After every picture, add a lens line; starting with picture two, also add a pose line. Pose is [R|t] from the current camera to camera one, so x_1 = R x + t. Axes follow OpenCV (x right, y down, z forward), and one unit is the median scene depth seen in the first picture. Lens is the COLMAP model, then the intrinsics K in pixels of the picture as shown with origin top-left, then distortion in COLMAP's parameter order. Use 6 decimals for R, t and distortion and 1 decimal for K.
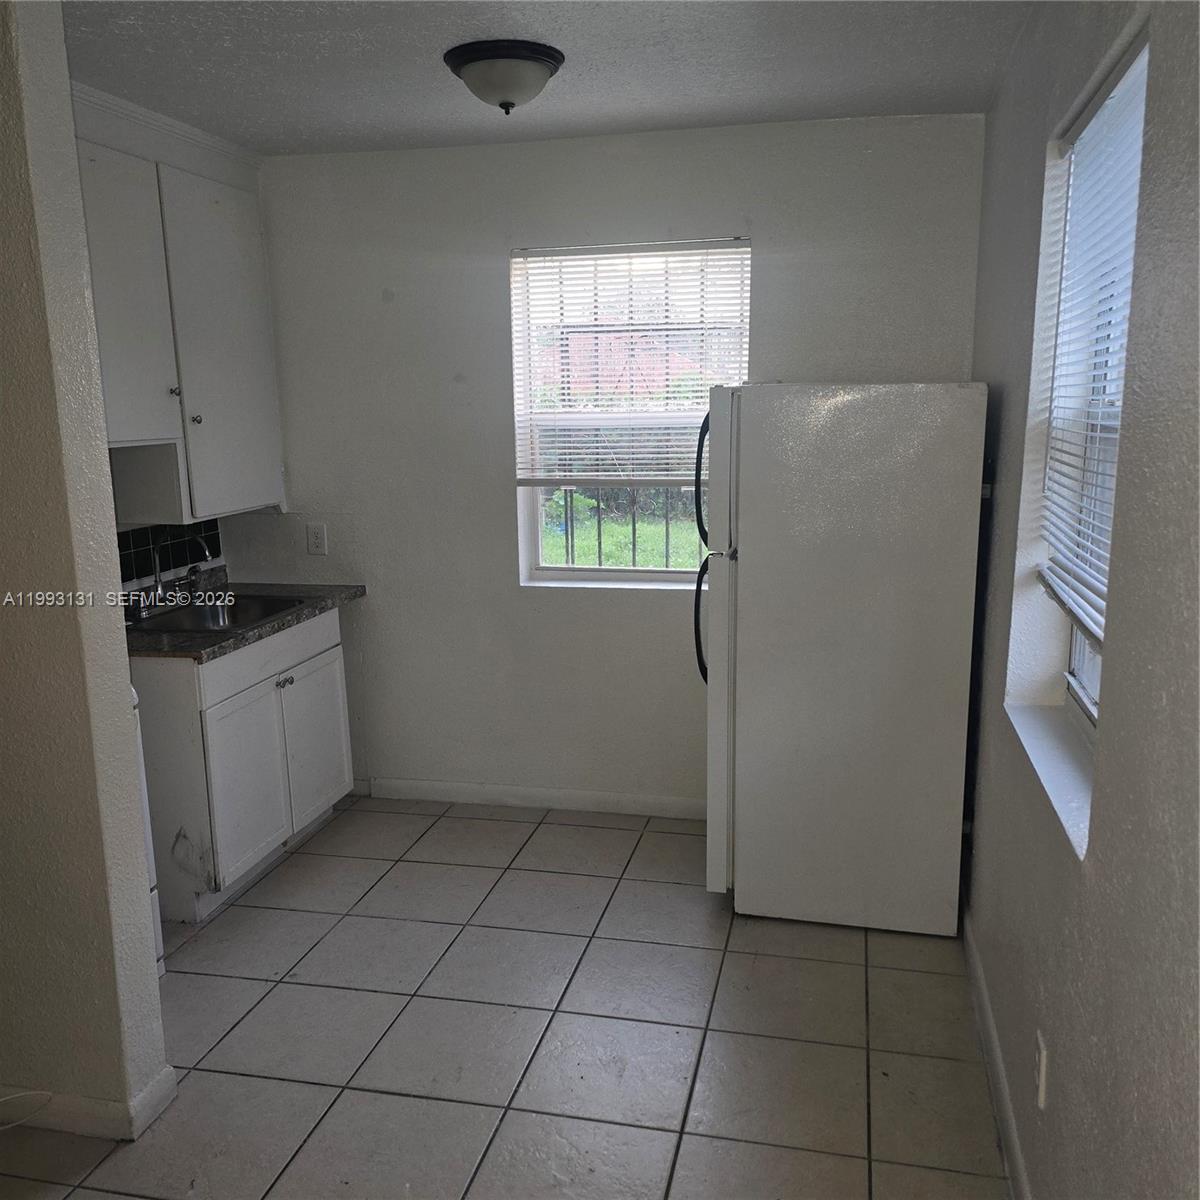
lens RADIAL K [[1075.4, 0, 599.0], [0, 1075.4, 608.0], [0, 0, 1]] dist [0.056371, -0.086825]
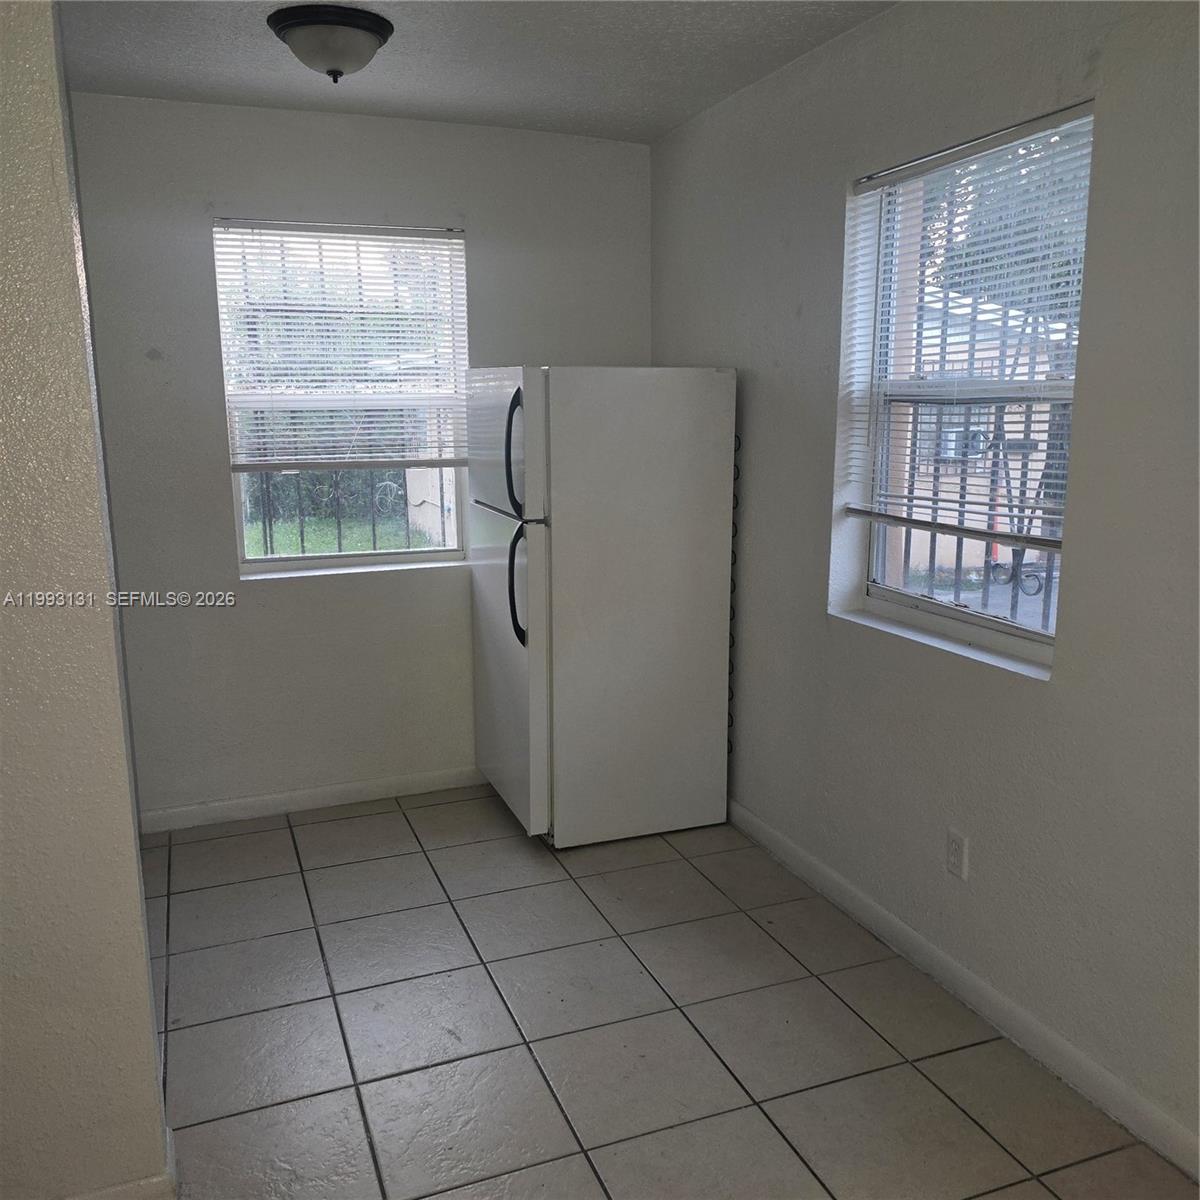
lens RADIAL K [[1075.4, 0, 633.1], [0, 1075.4, 611.1], [0, 0, 1]] dist [0.056371, -0.086825]
pose [[0.818111, -0.105871, 0.565230, -0.363976], [0.106632, 0.993790, 0.031804, 0.014096], [-0.565087, 0.034252, 0.824320, 0.040597]]
